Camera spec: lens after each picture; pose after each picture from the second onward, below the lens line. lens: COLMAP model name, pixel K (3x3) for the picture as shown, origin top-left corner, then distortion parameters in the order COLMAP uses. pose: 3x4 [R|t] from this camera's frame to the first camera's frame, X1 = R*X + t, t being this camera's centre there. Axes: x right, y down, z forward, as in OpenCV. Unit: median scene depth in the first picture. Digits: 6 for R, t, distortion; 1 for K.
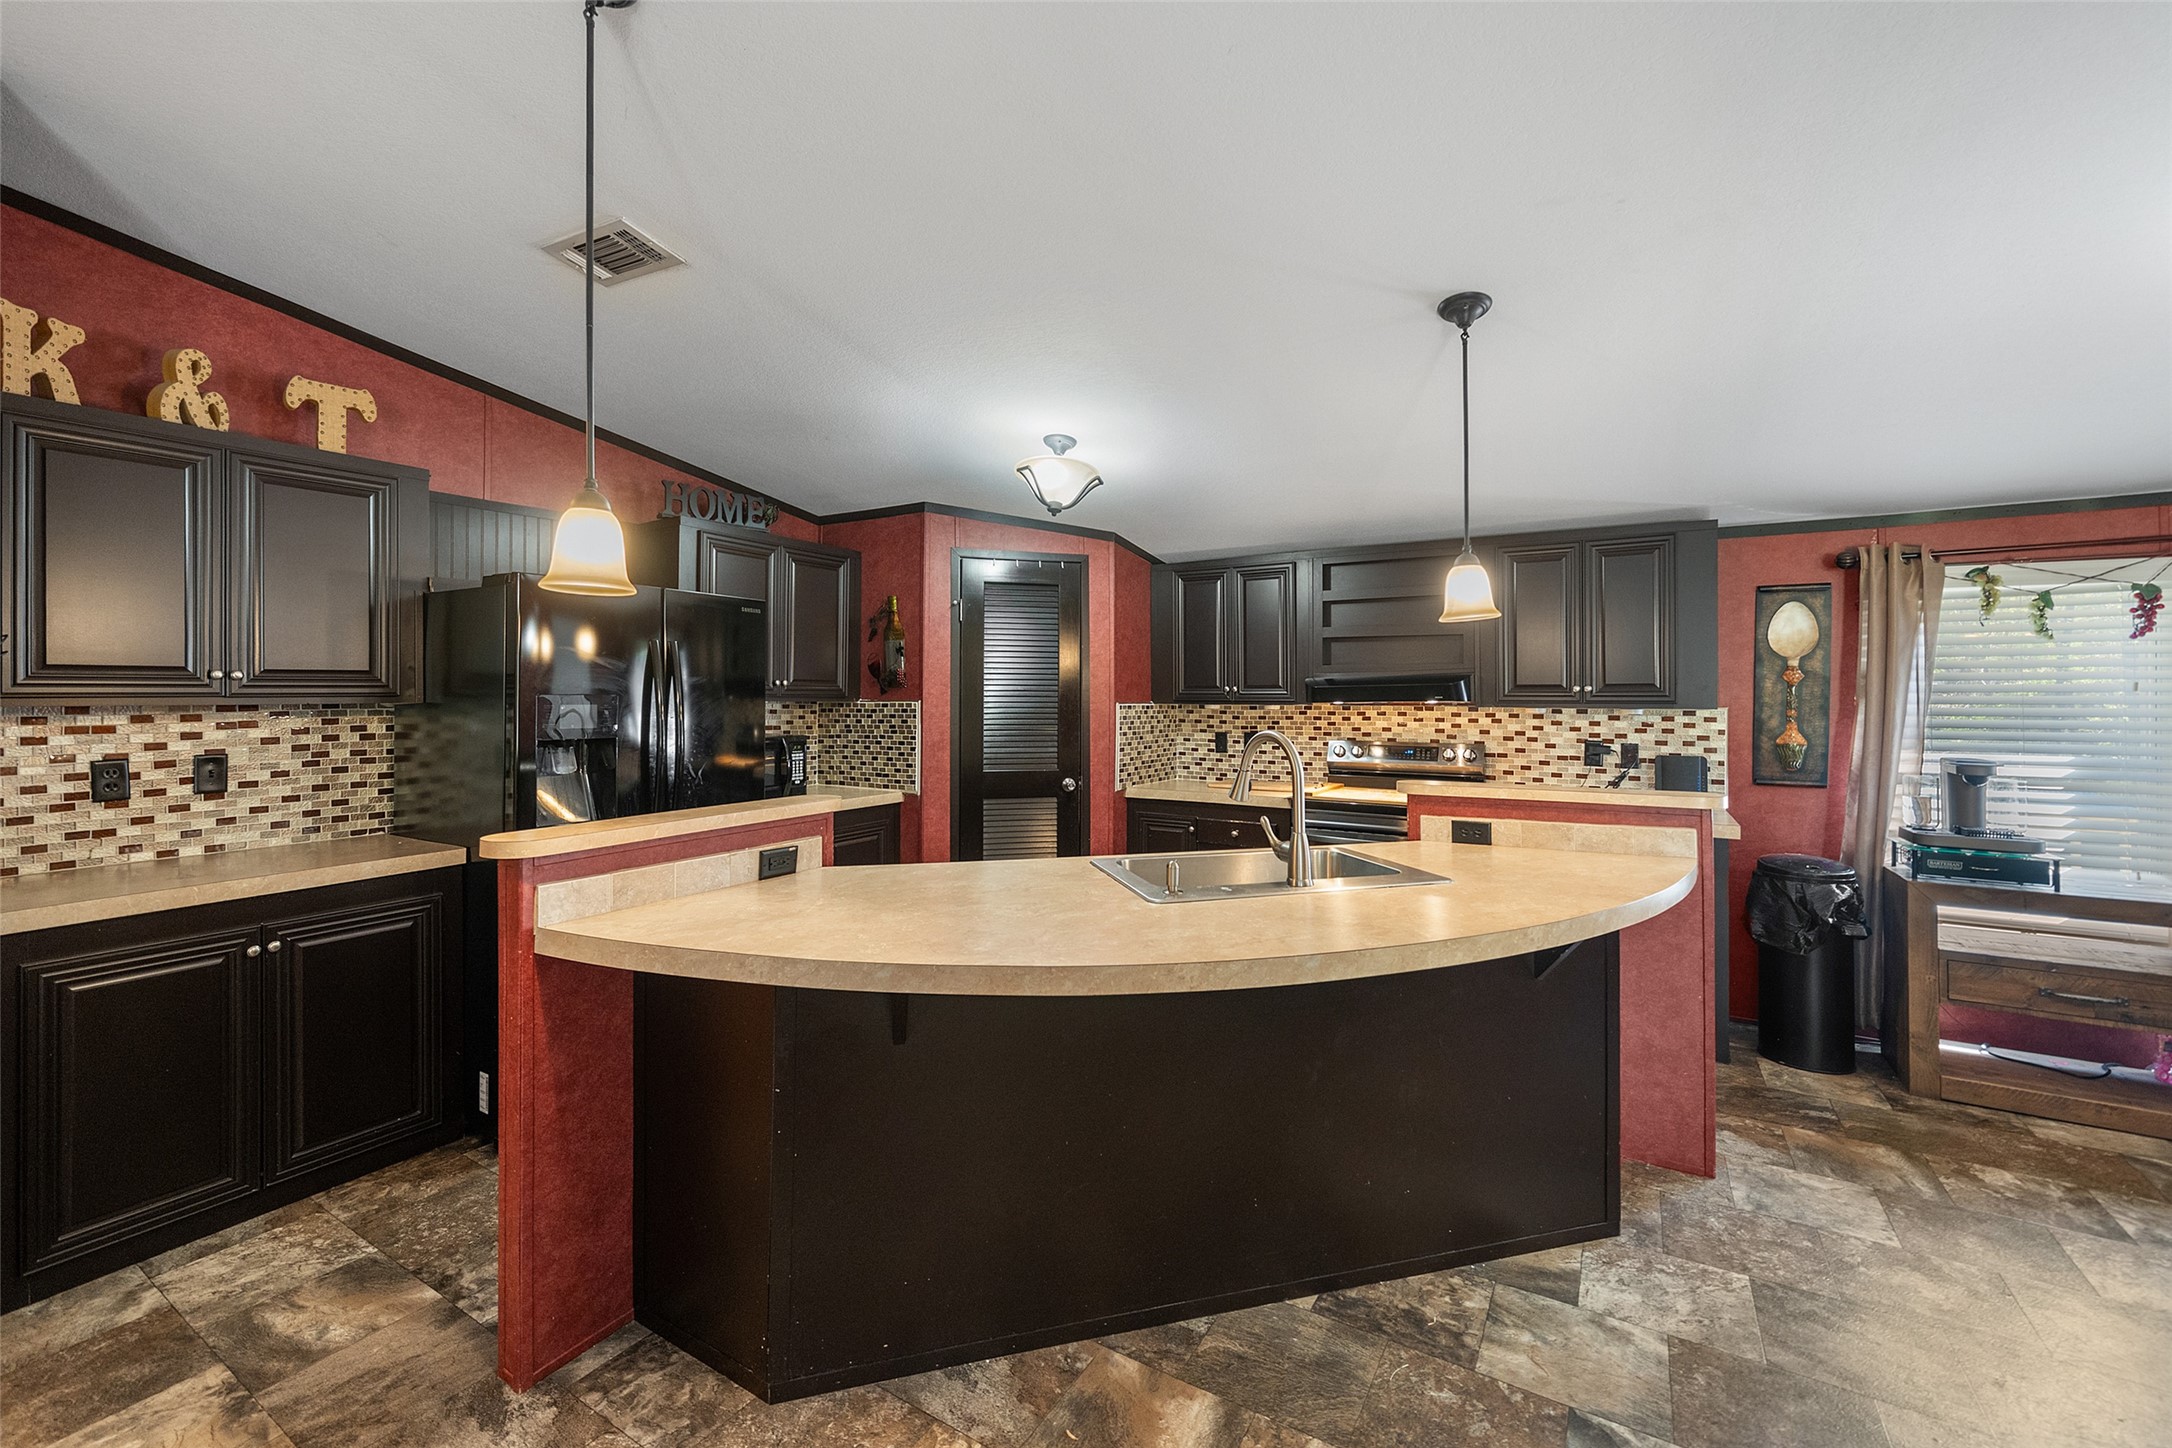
lens RADIAL K [[871.5, 0, 1086.8], [0, 871.5, 691.0], [0, 0, 1]] dist [-0.002160, -0.000309]
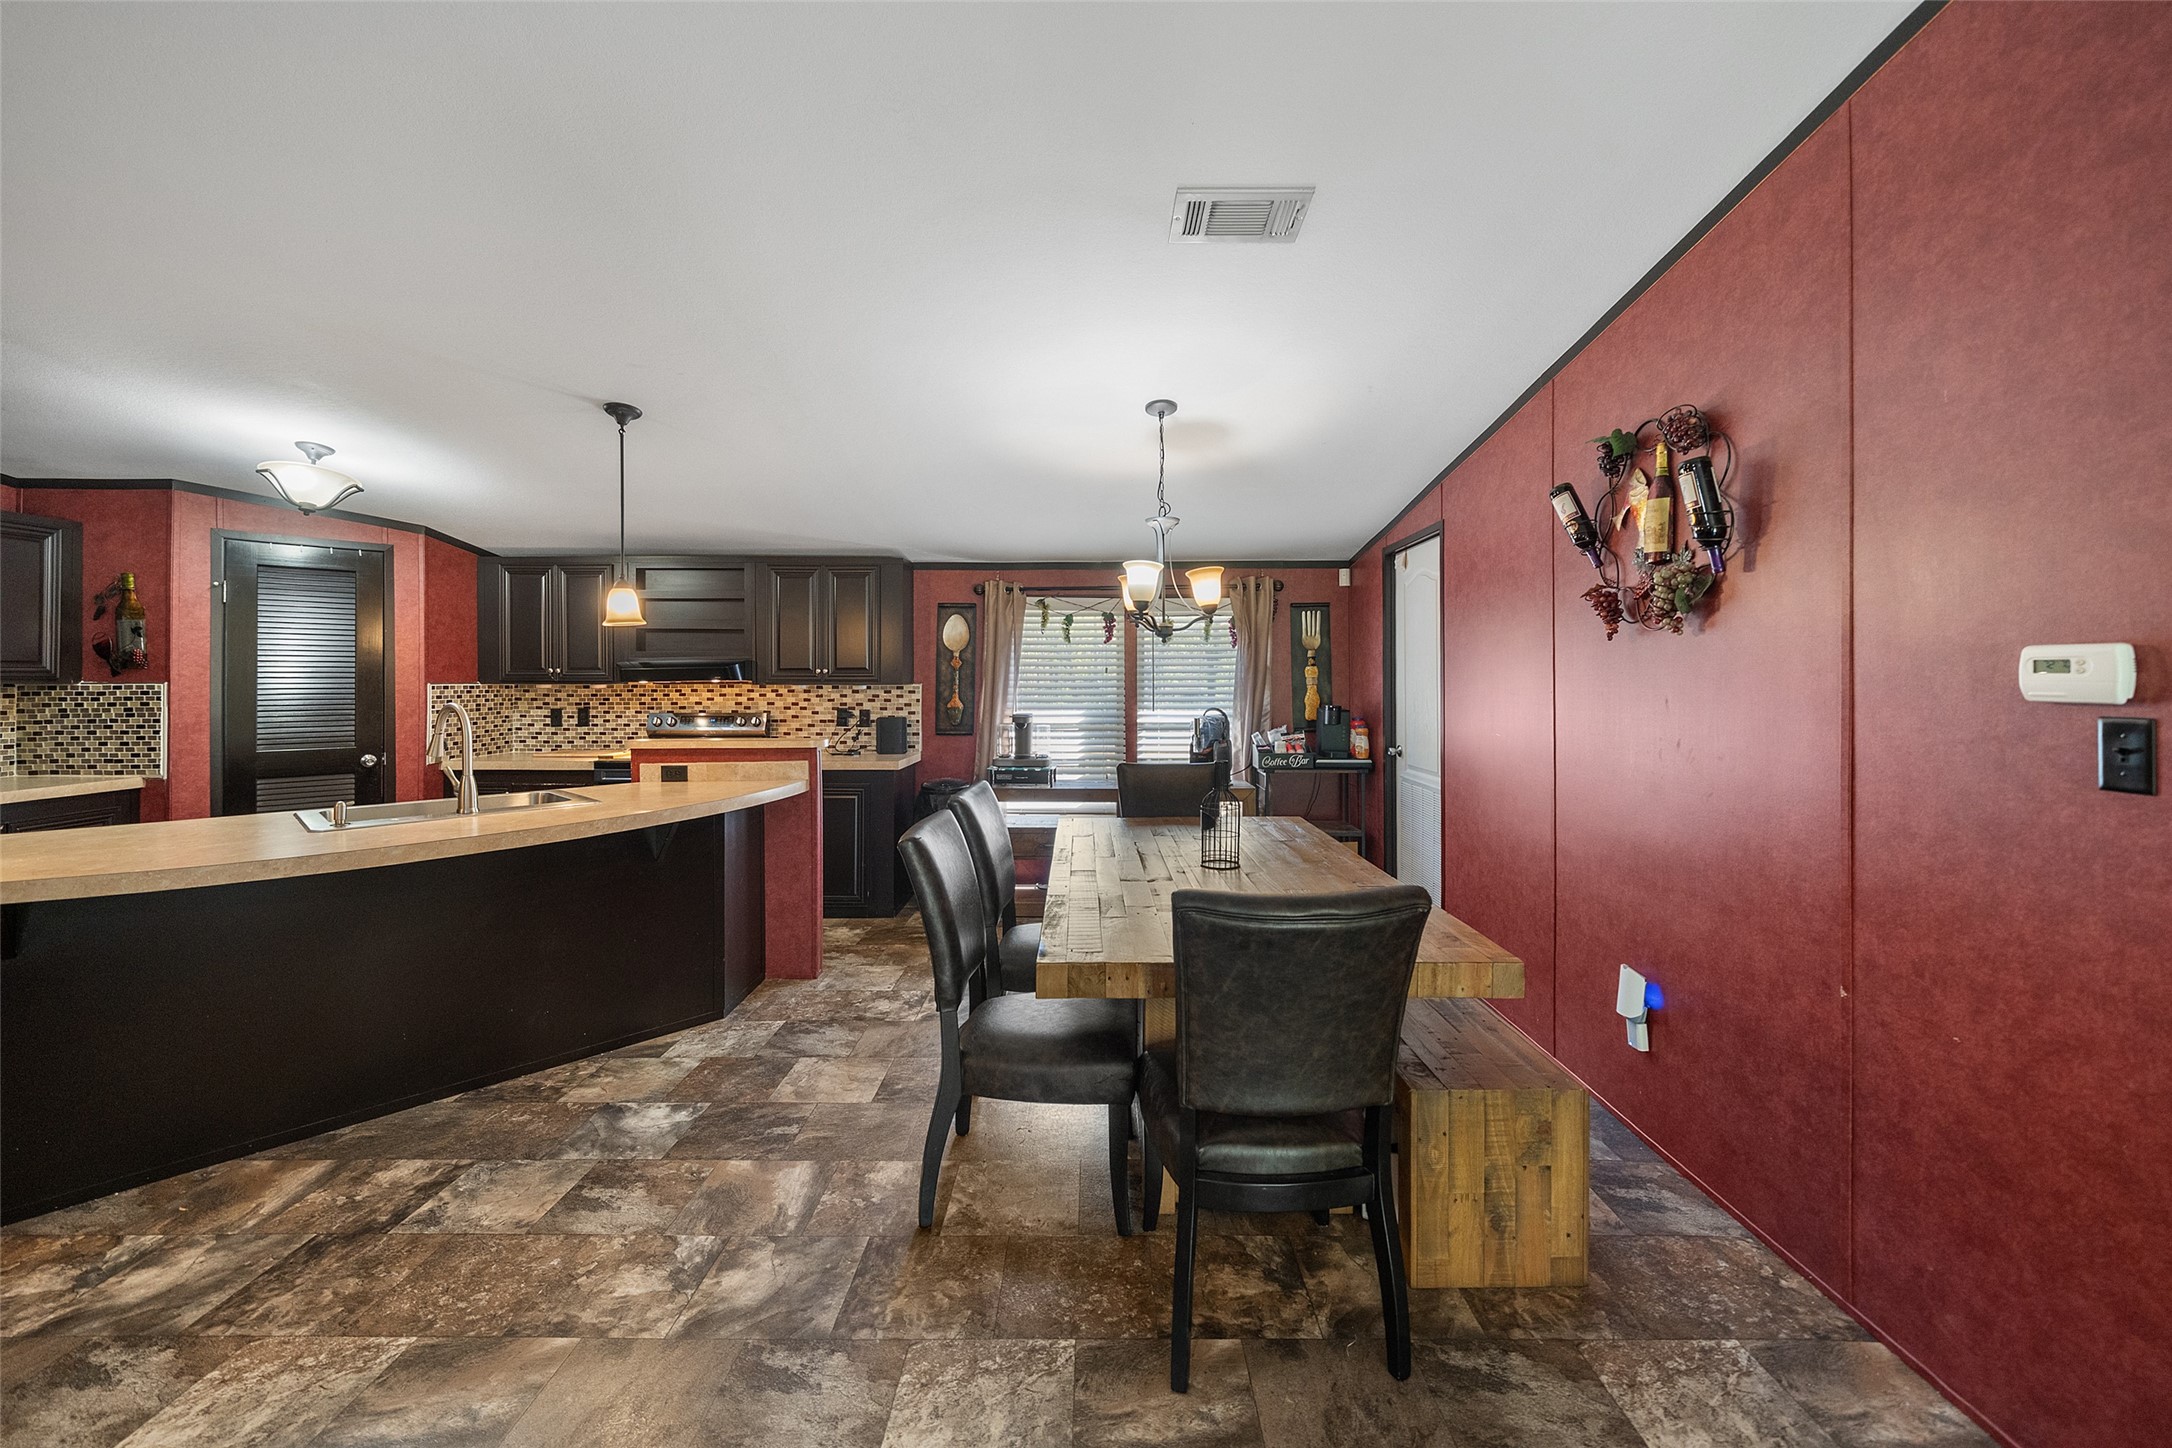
lens RADIAL K [[854.0, 0, 1082.1], [0, 854.0, 674.3], [0, 0, 1]] dist [0.000645, 0.000039]
pose [[0.858622, -0.001247, 0.512607, 0.200317], [-0.001075, 0.999990, 0.004234, -0.003187], [-0.512608, -0.004186, 0.858613, -0.351639]]
